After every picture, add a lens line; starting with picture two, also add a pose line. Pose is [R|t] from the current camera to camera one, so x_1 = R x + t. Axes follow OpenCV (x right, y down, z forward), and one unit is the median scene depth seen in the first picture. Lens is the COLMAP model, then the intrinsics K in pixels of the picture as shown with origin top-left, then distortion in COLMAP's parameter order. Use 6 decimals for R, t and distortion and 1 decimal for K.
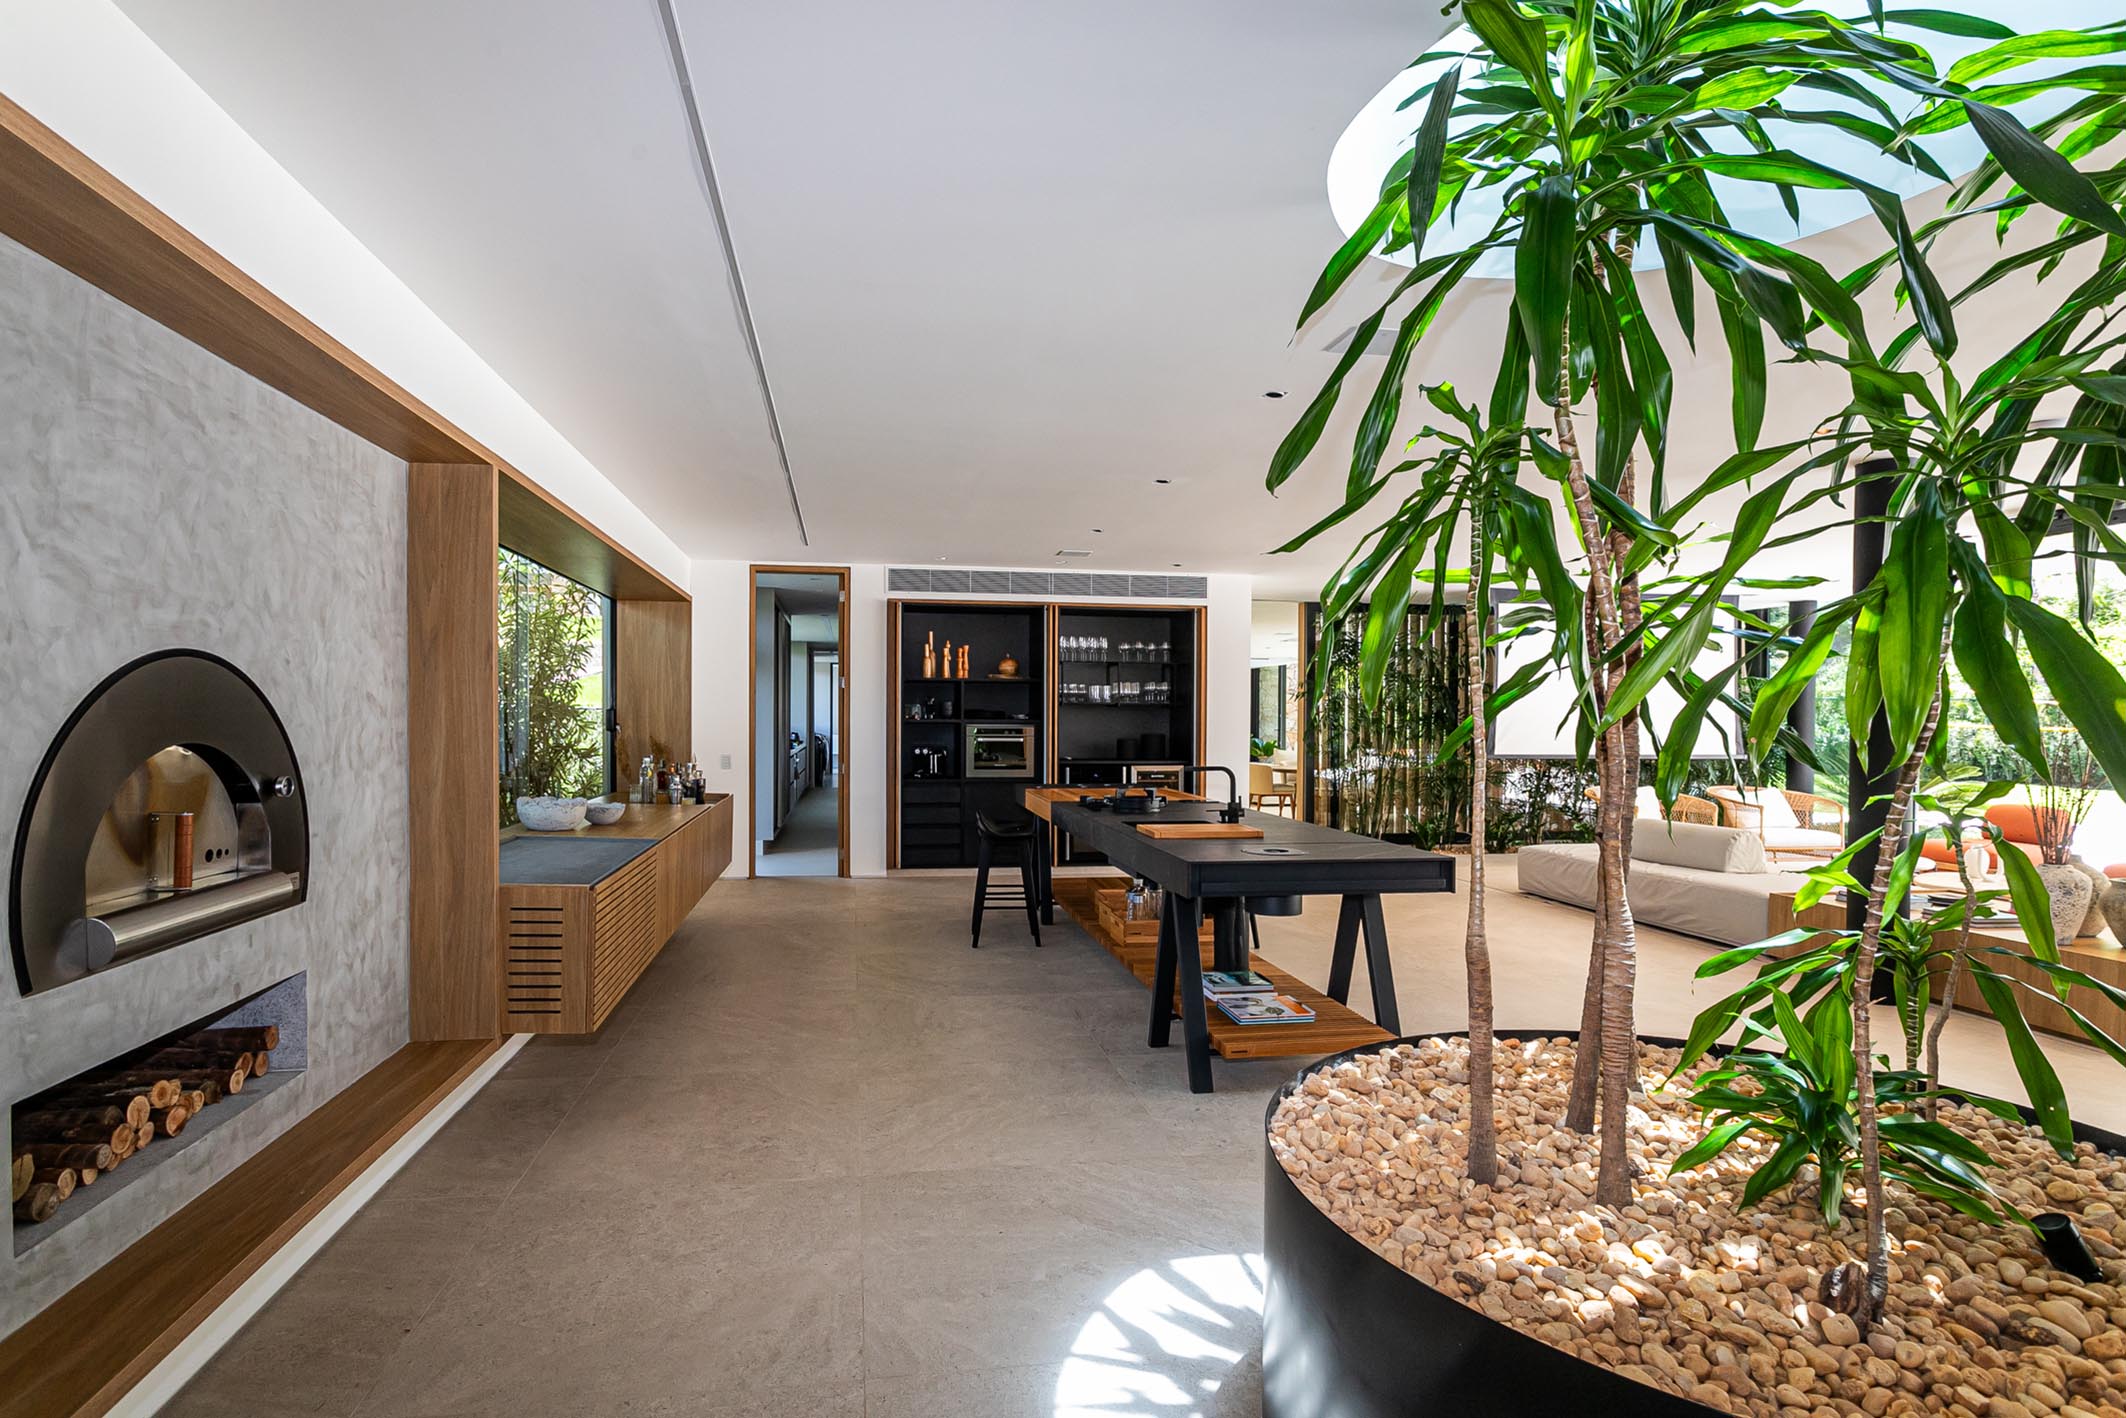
lens RADIAL K [[1078.4, 0, 1010.3], [0, 1078.4, 730.1], [0, 0, 1]] dist [-0.011651, 0.004381]
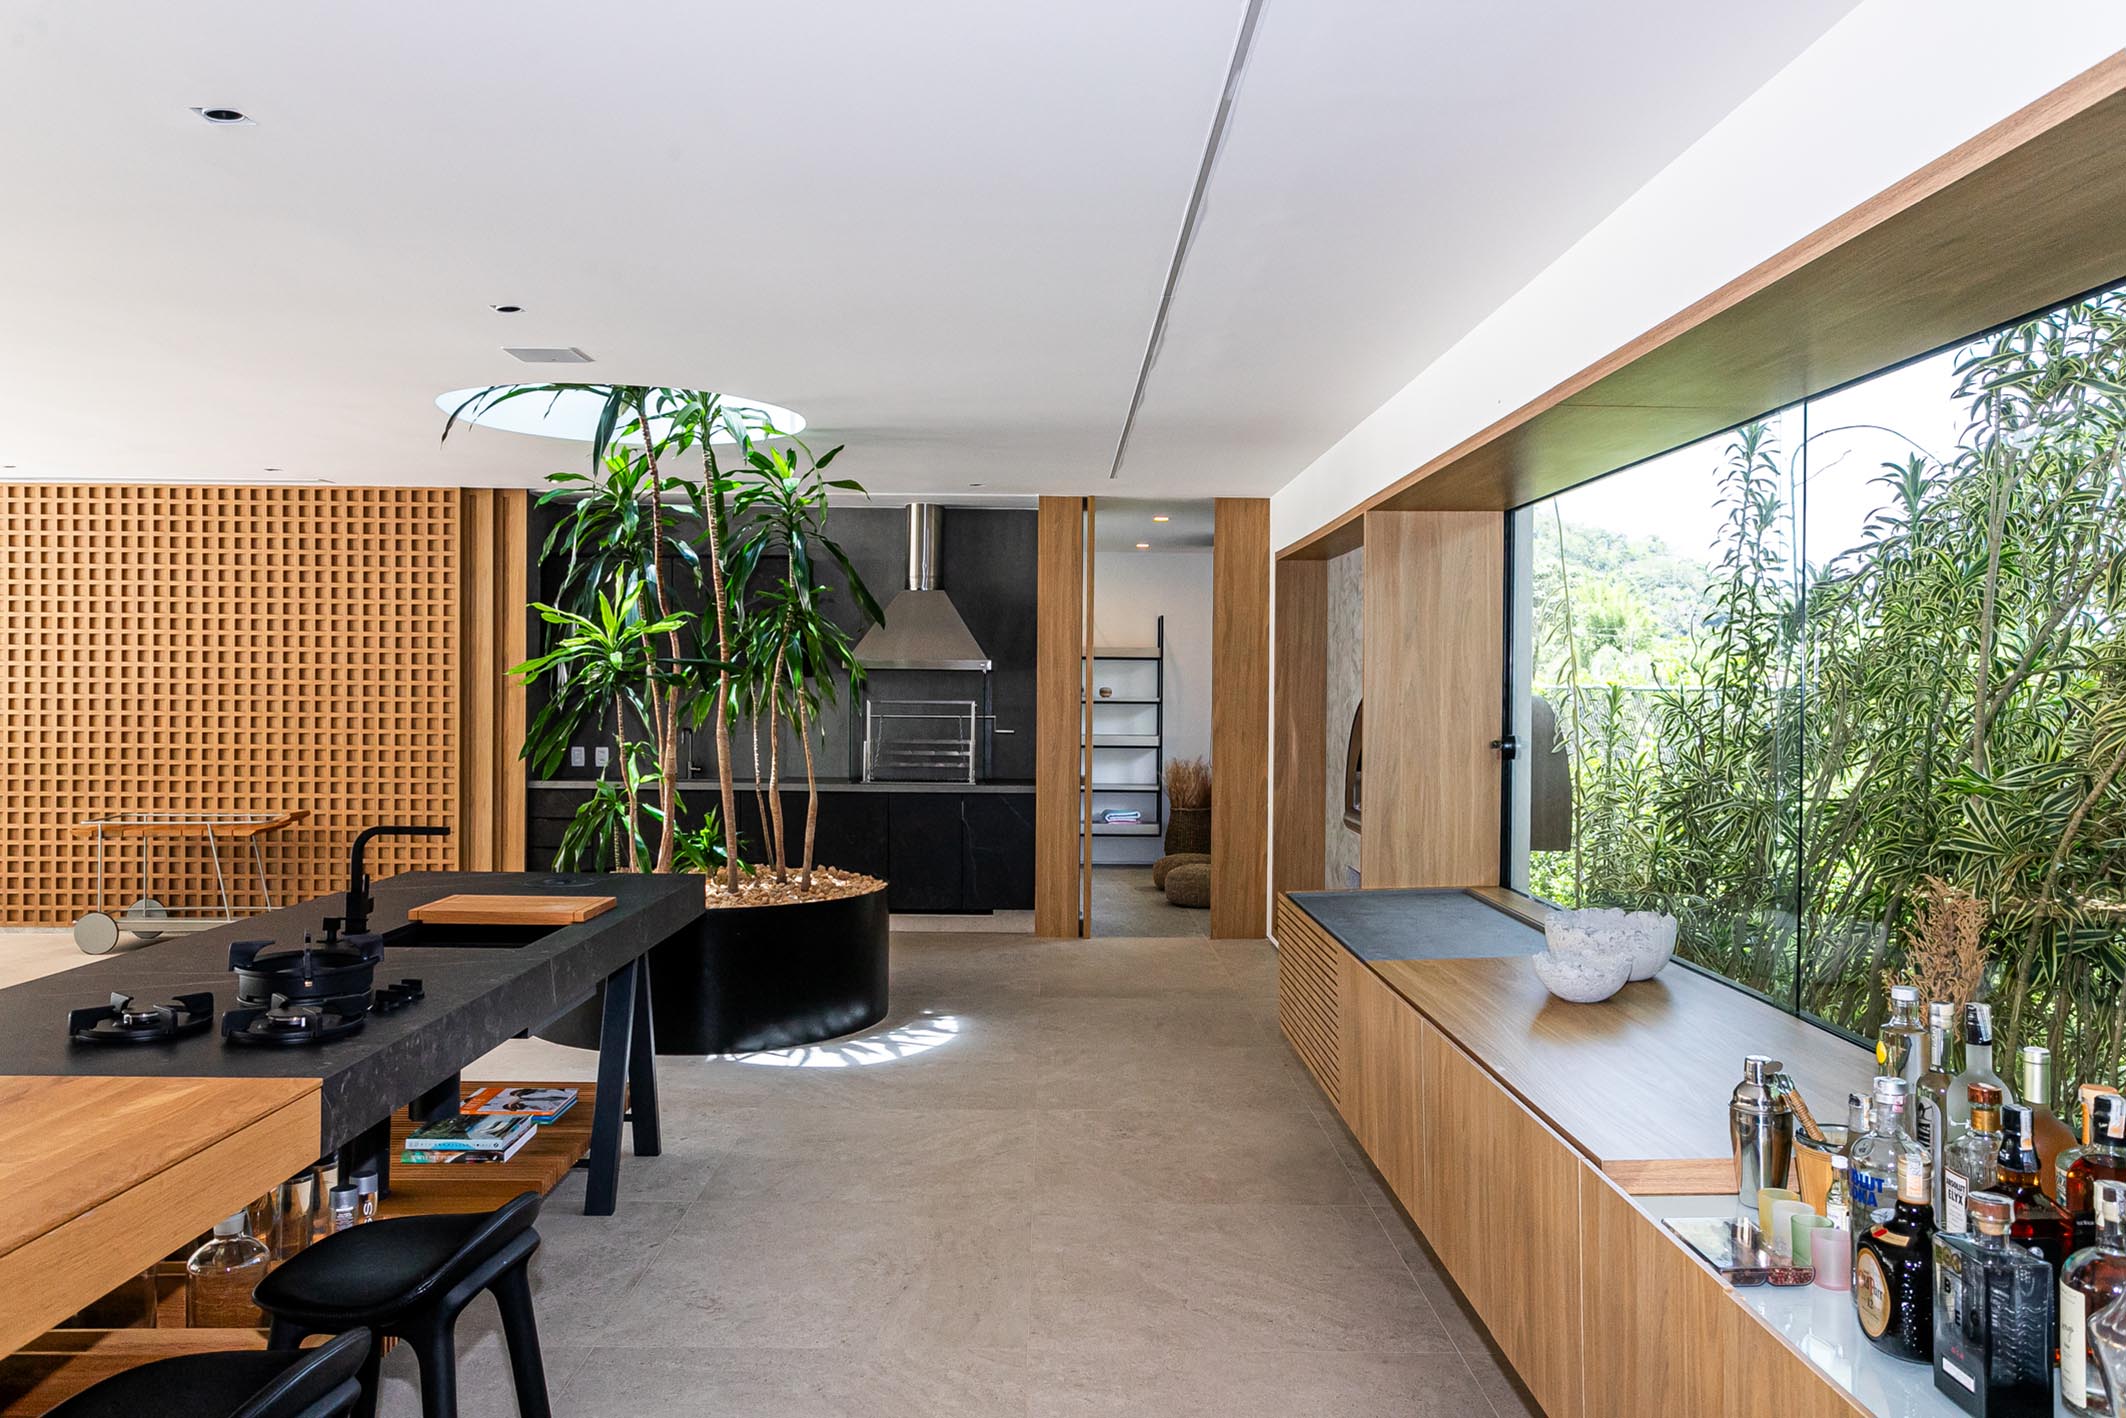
lens RADIAL K [[1555.4, 0, 1055.0], [0, 1555.4, 701.7], [0, 0, 1]] dist [0.008935, 0.006775]
pose [[-0.989715, -0.016040, 0.142153, -0.293457], [-0.012652, 0.999615, 0.024706, -0.062510], [-0.142494, 0.022654, -0.989536, 1.985782]]
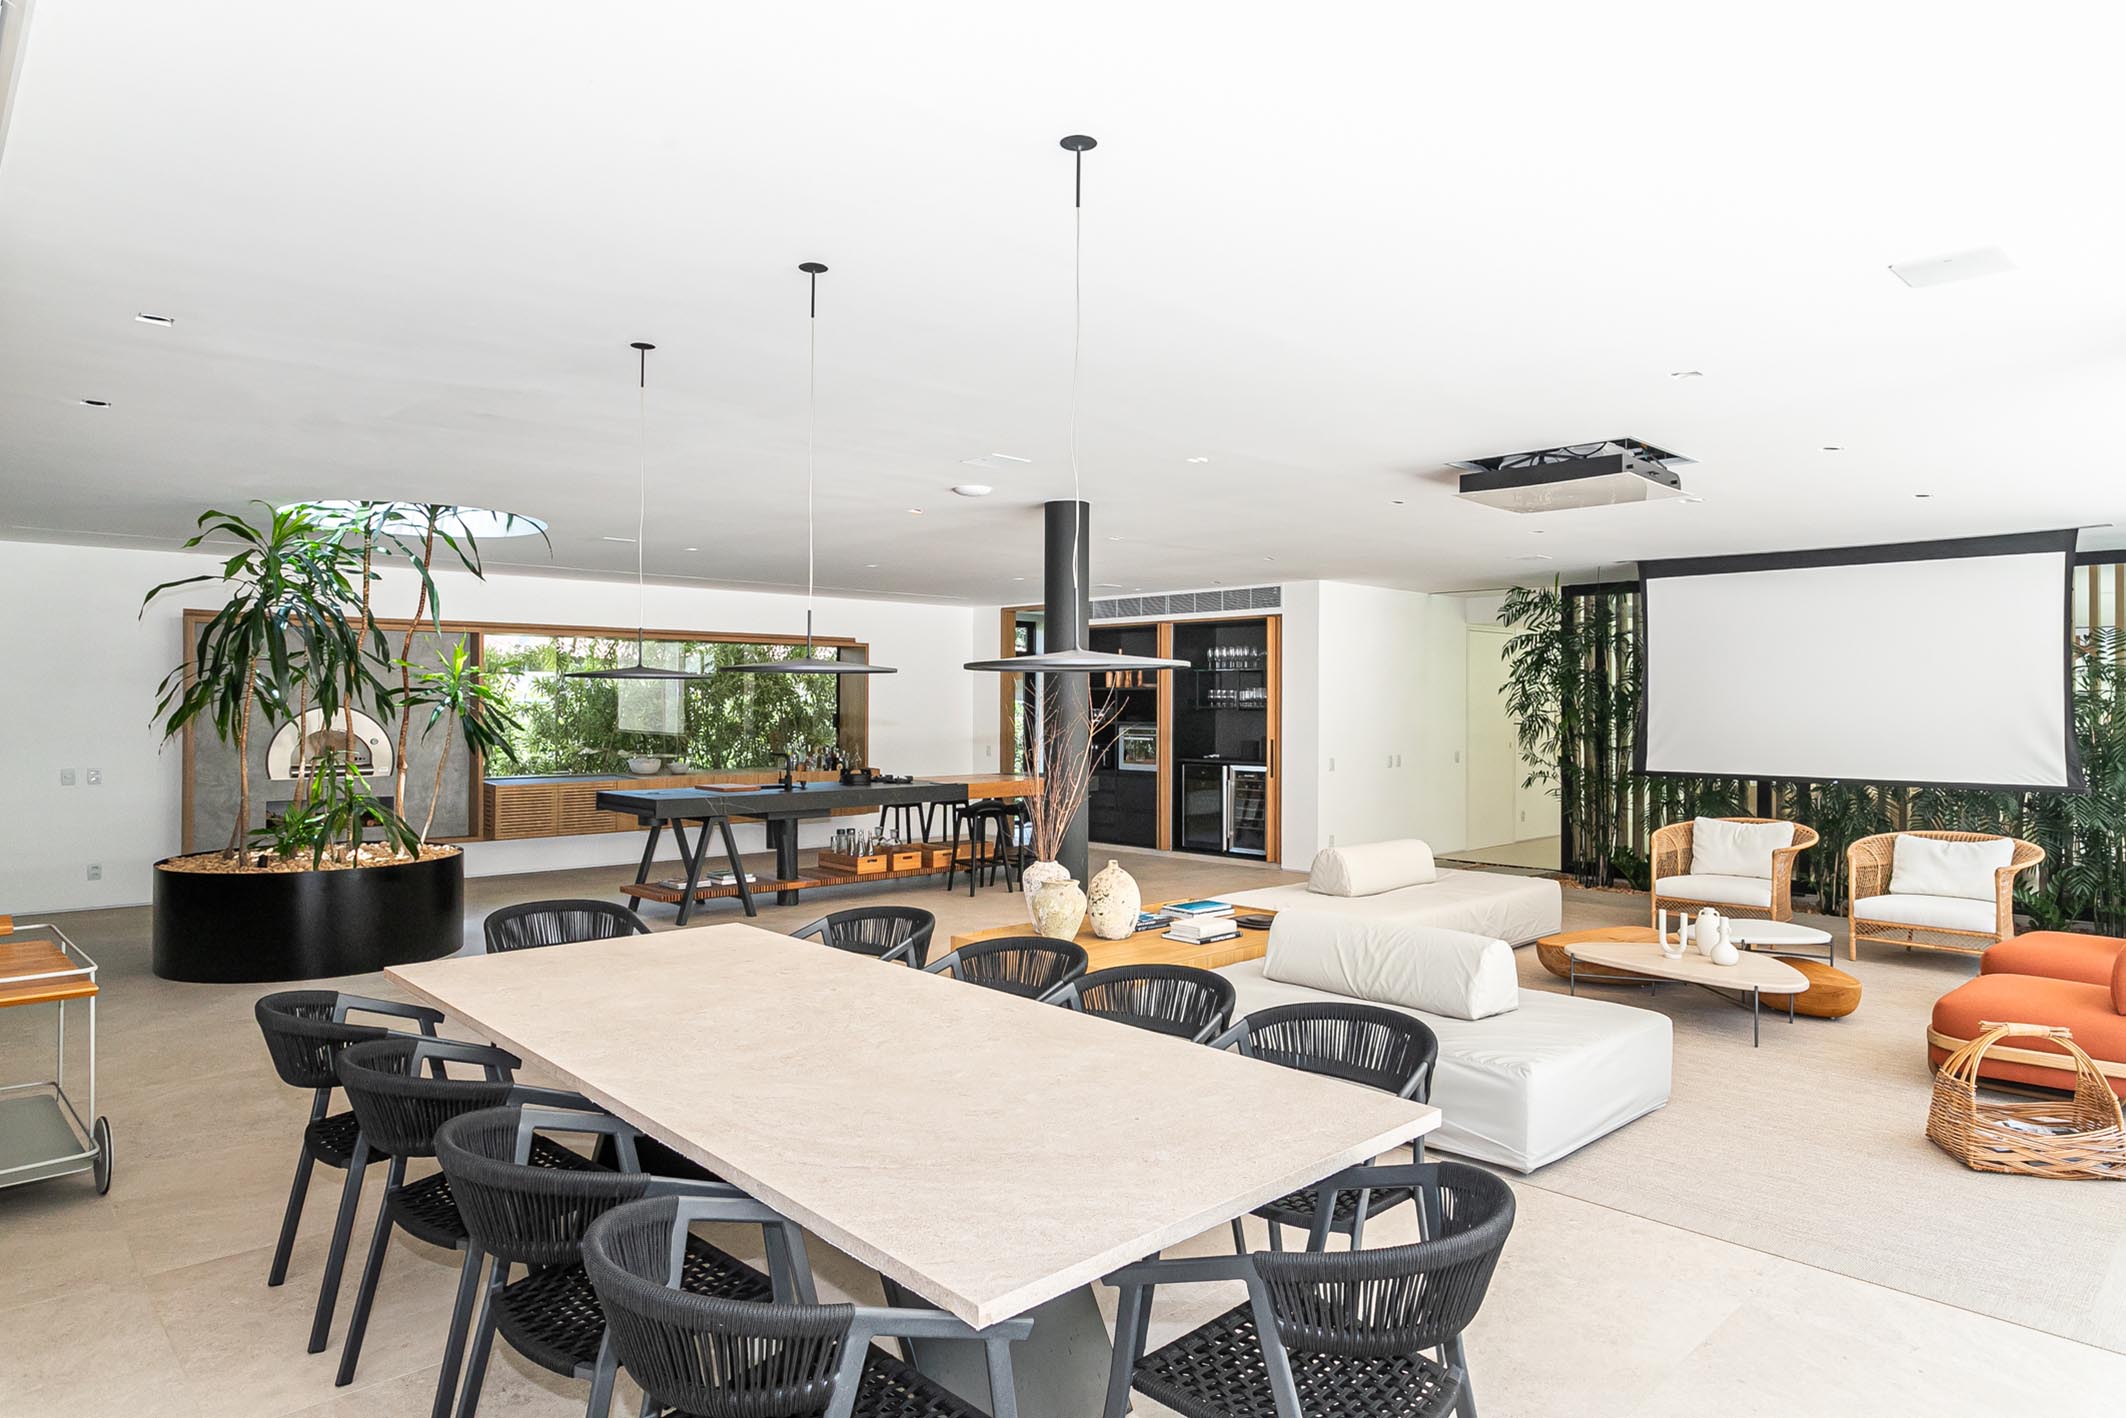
lens RADIAL K [[1249.2, 0, 1058.7], [0, 1249.2, 702.2], [0, 0, 1]] dist [-0.003561, 0.002721]
pose [[0.567707, -0.003501, -0.823223, 2.268000], [-0.010415, 0.999880, -0.011435, -0.030858], [0.823165, 0.015066, 0.567602, 0.305393]]
